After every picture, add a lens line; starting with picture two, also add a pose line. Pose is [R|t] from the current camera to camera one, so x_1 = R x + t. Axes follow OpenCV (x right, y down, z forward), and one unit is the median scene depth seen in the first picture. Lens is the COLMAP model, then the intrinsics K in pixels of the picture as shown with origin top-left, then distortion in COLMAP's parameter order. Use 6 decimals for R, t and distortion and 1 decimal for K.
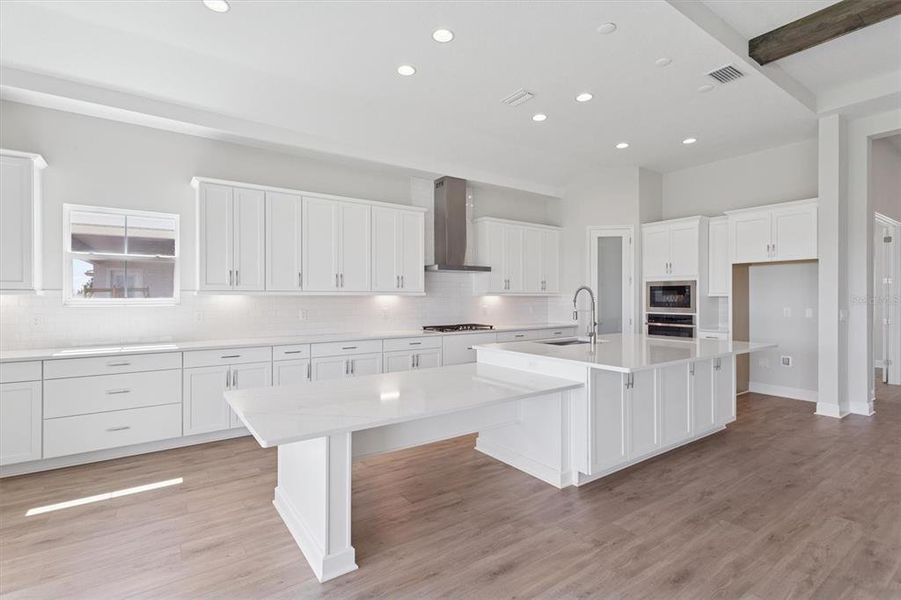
lens RADIAL K [[432.0, 0, 442.5], [0, 432.0, 299.4], [0, 0, 1]] dist [0.003593, 0.000828]
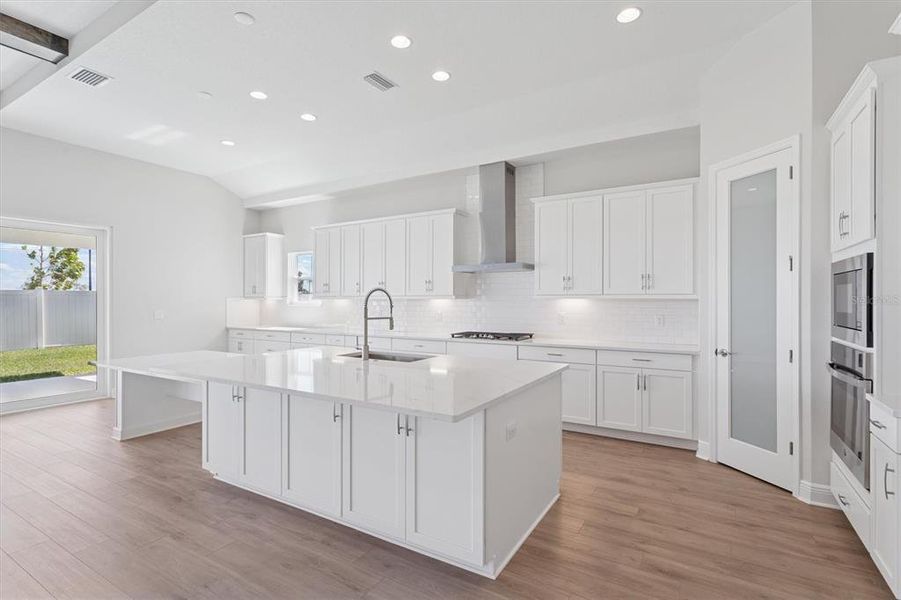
lens RADIAL K [[432.0, 0, 443.6], [0, 432.0, 299.1], [0, 0, 1]] dist [0.003593, 0.000828]
pose [[0.402928, -0.003473, -0.915225, 0.785089], [-0.005904, 0.999962, -0.006394, -0.001986], [0.915213, 0.007980, 0.402892, 0.561220]]
